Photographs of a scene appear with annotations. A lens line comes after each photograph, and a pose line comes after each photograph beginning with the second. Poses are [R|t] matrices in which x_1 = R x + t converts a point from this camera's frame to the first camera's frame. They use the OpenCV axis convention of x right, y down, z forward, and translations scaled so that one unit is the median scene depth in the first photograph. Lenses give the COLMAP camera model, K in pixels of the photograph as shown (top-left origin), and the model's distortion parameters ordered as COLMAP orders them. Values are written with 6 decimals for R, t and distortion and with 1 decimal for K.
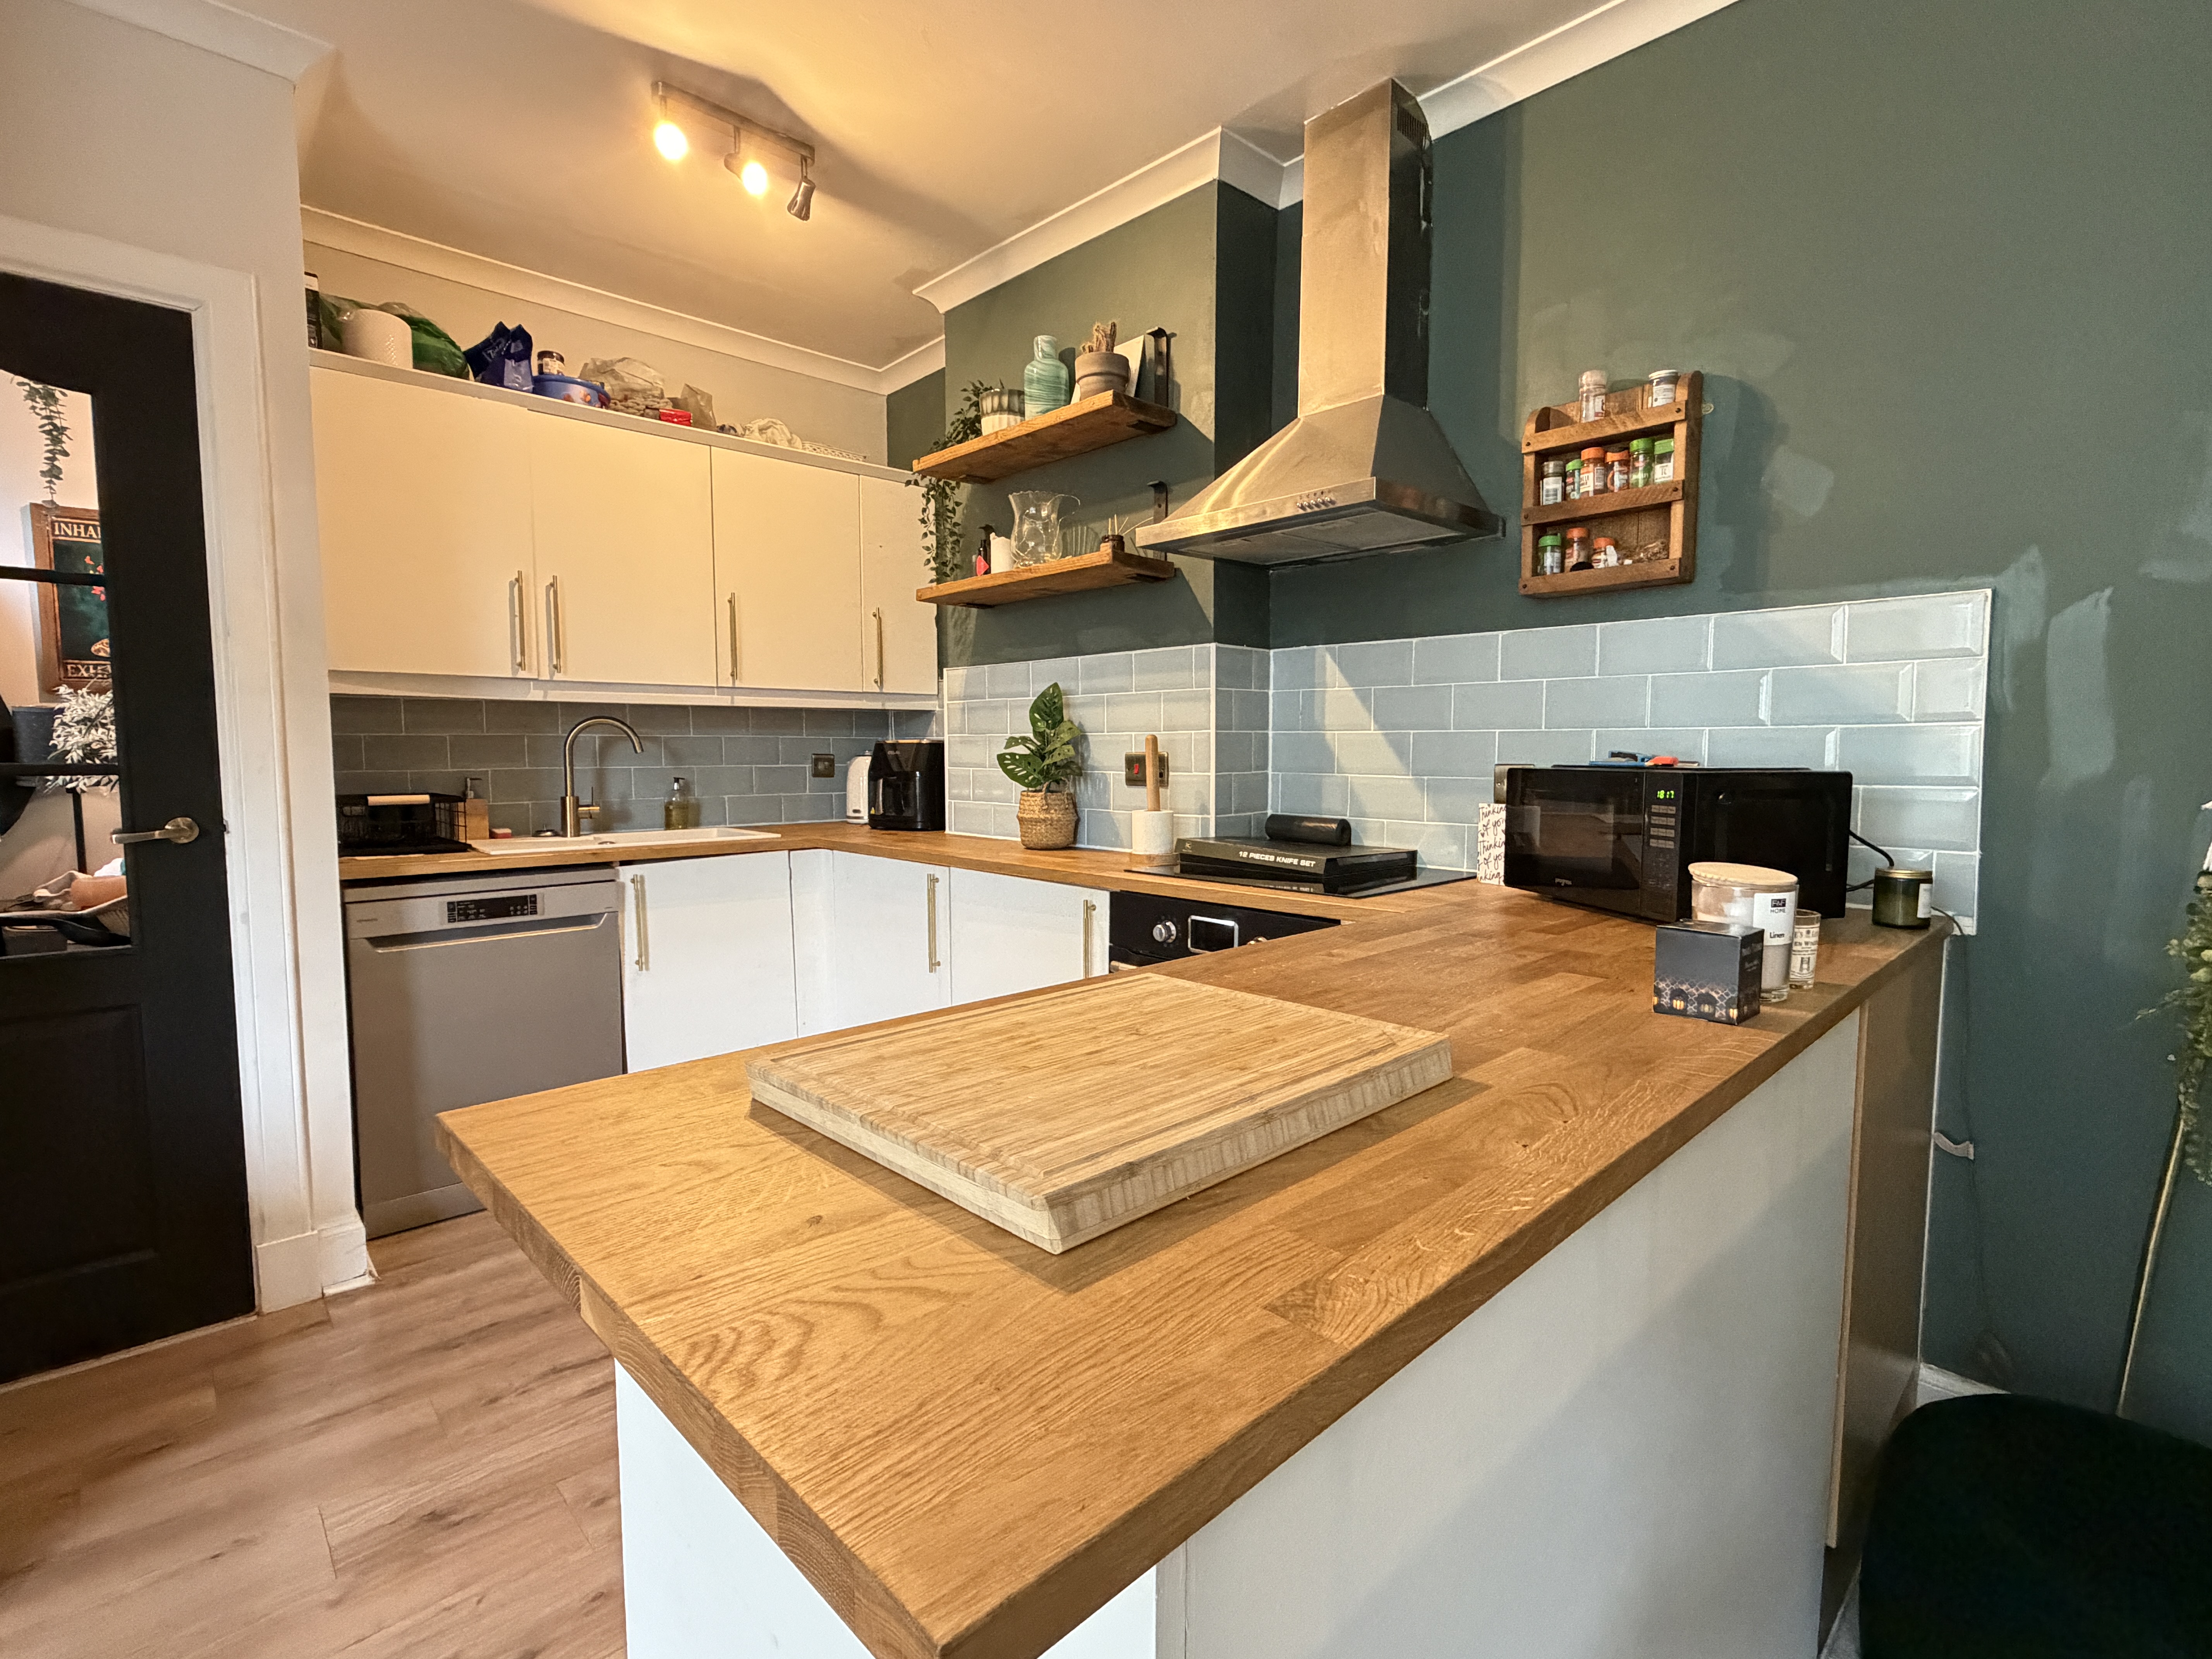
lens RADIAL K [[1040.2, 0, 1099.3], [0, 1040.2, 828.4], [0, 0, 1]] dist [-0.000653, -0.000500]
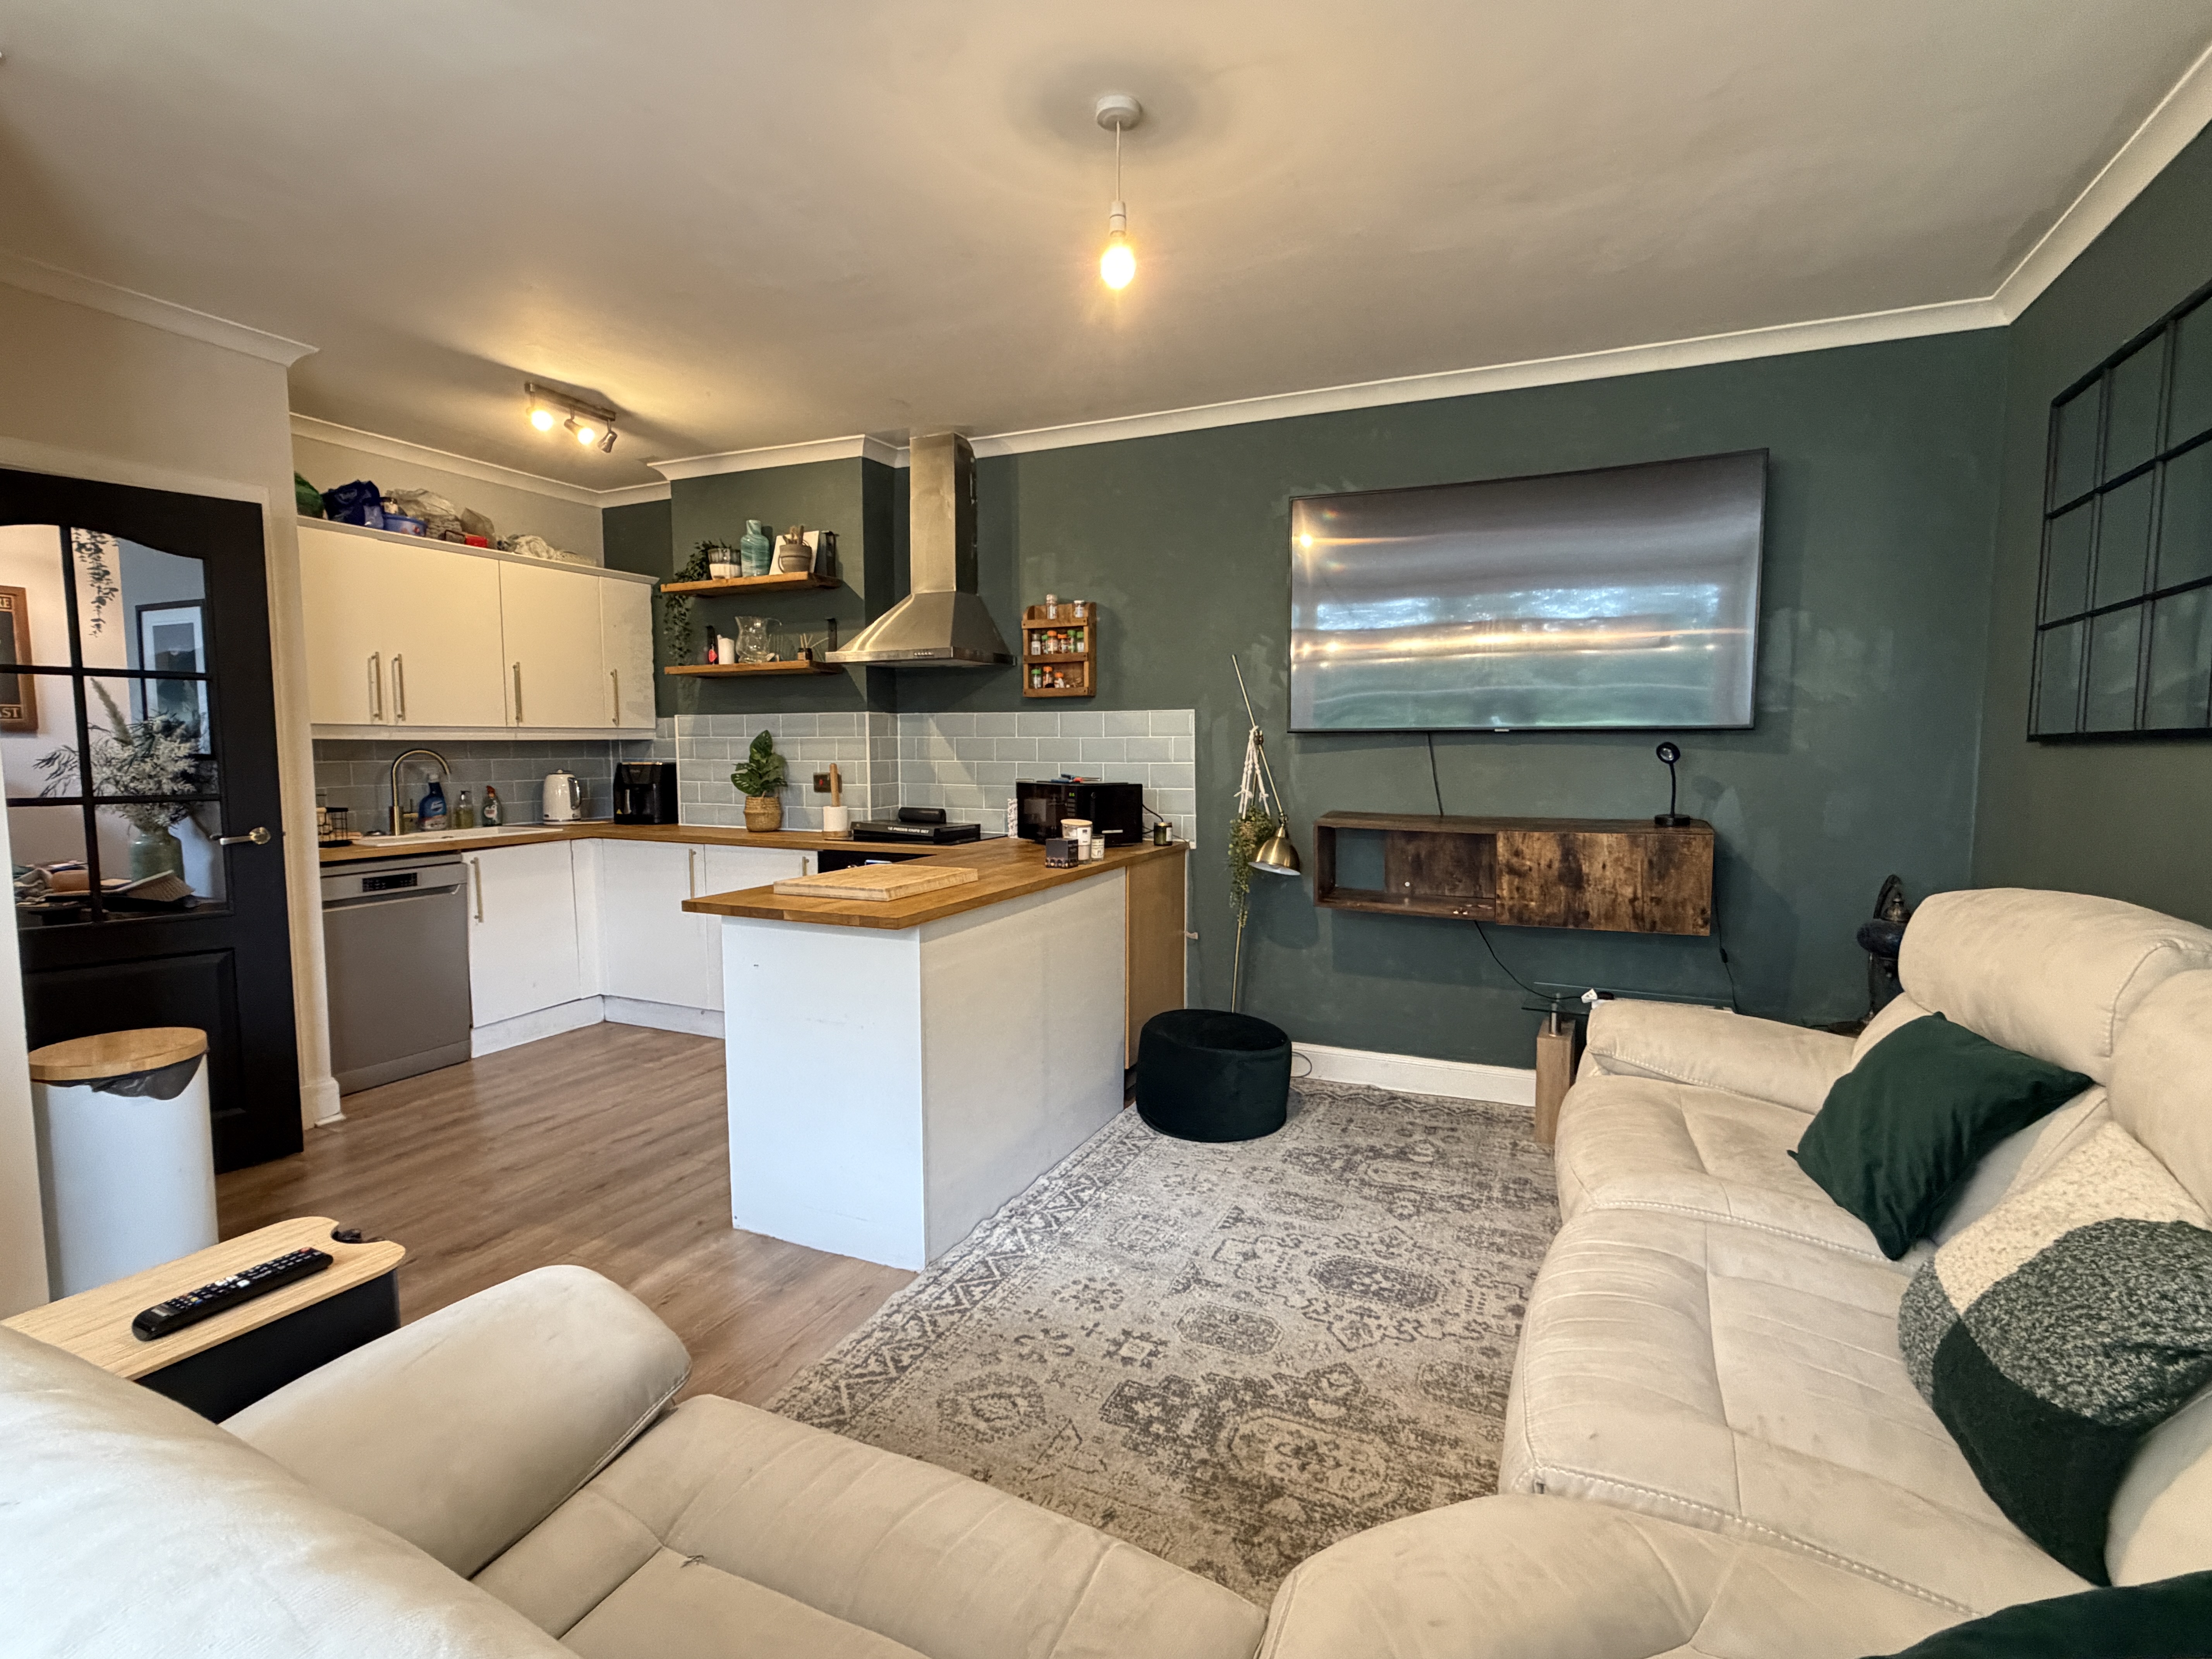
lens RADIAL K [[1040.2, 0, 1103.7], [0, 1040.2, 830.3], [0, 0, 1]] dist [-0.000653, -0.000500]
pose [[0.923792, -0.031955, 0.381560, -0.209519], [0.029246, 0.999489, 0.012899, 0.014234], [-0.381777, -0.000757, 0.924254, -0.834383]]
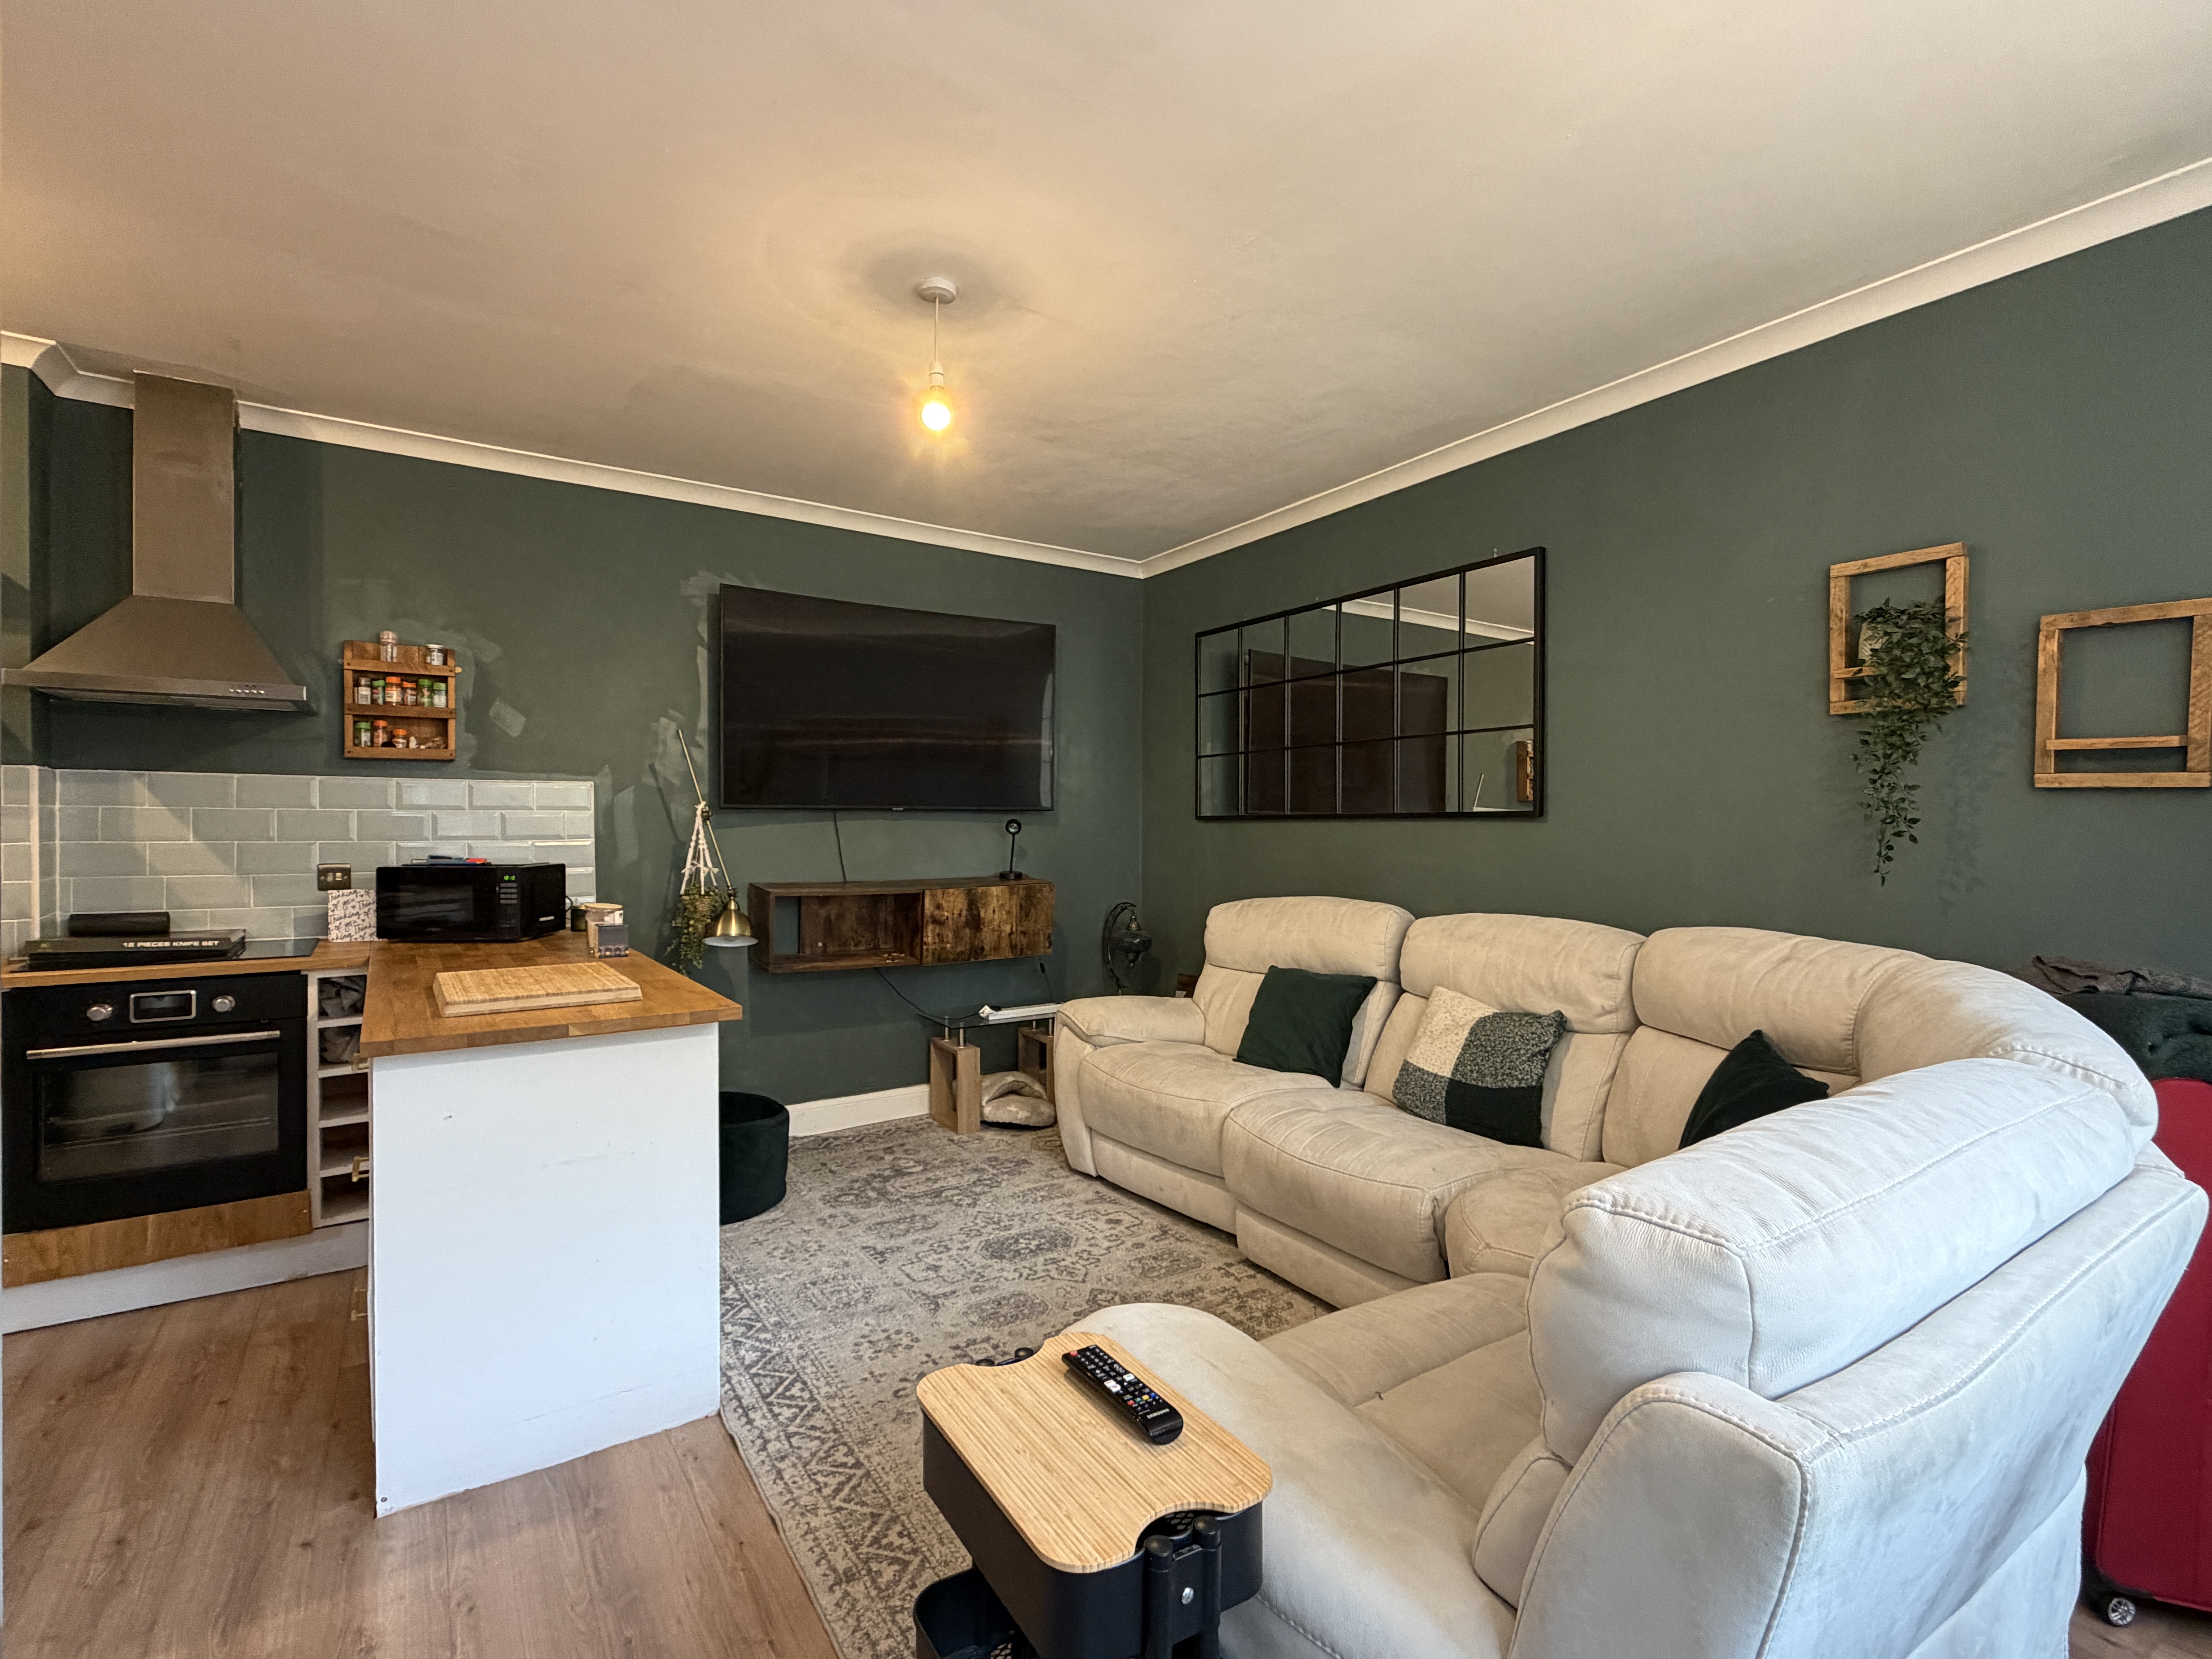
lens RADIAL K [[1040.2, 0, 1101.1], [0, 1040.2, 831.1], [0, 0, 1]] dist [-0.000653, -0.000500]
pose [[0.161034, -0.008443, 0.986913, -0.845358], [0.071317, 0.997449, -0.003104, -0.022498], [-0.984369, 0.070883, 0.161225, -0.325133]]
